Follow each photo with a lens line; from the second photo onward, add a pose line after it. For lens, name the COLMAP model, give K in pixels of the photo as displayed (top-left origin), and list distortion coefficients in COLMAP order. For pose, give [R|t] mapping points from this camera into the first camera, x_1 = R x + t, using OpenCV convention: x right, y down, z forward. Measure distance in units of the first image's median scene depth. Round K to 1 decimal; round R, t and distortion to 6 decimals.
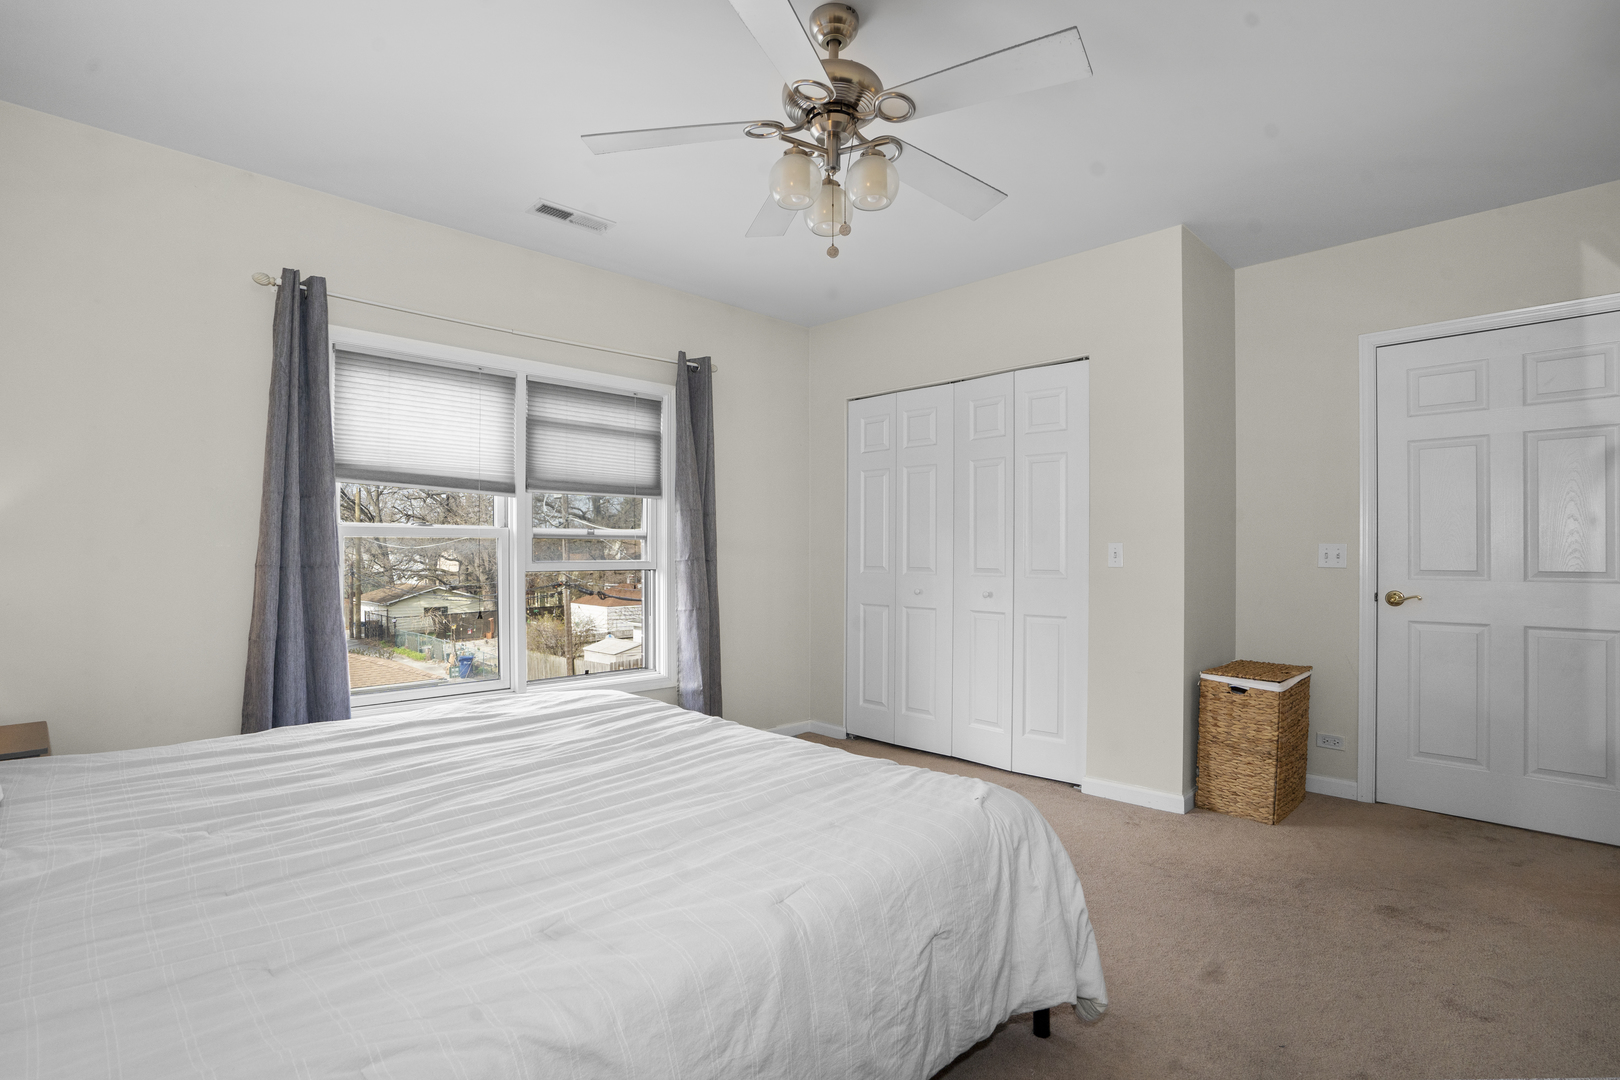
lens RADIAL K [[753.5, 0, 814.1], [0, 753.5, 550.5], [0, 0, 1]] dist [-0.035474, 0.009172]
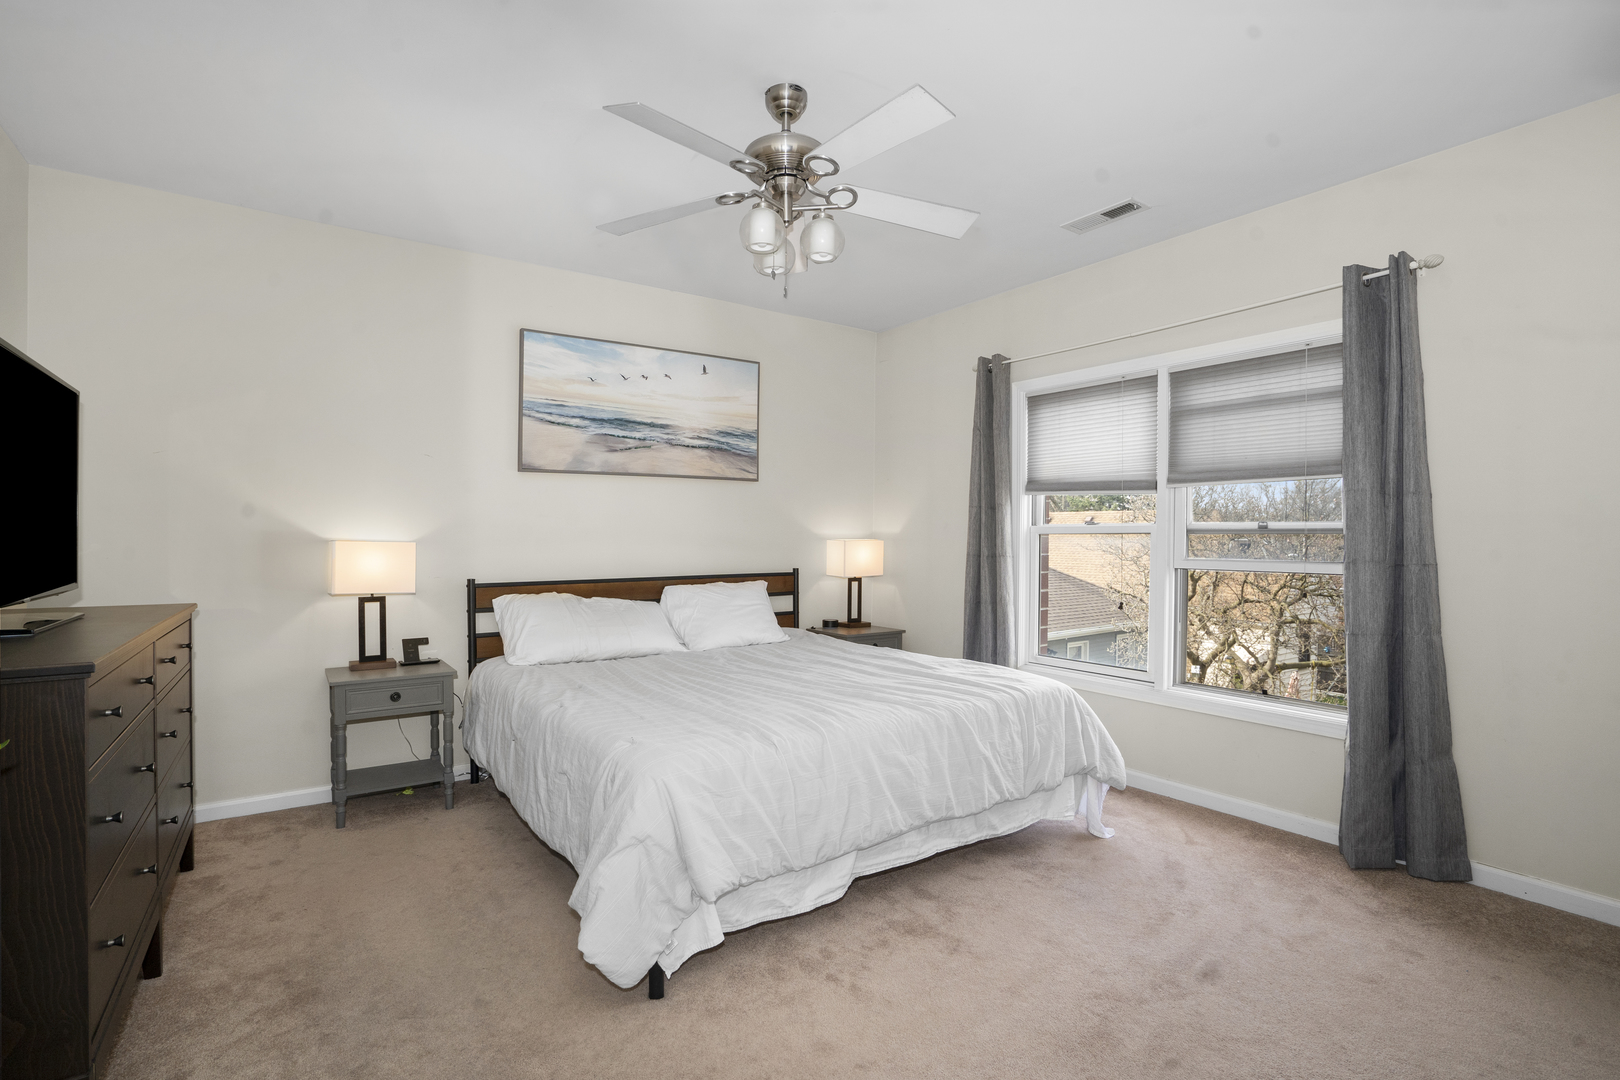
lens RADIAL K [[753.5, 0, 799.5], [0, 753.5, 542.2], [0, 0, 1]] dist [-0.035474, 0.009172]
pose [[-0.167622, -0.000089, -0.985851, 0.666320], [-0.004417, 0.999990, 0.000661, -0.004154], [0.985841, 0.004465, -0.167621, 0.690042]]
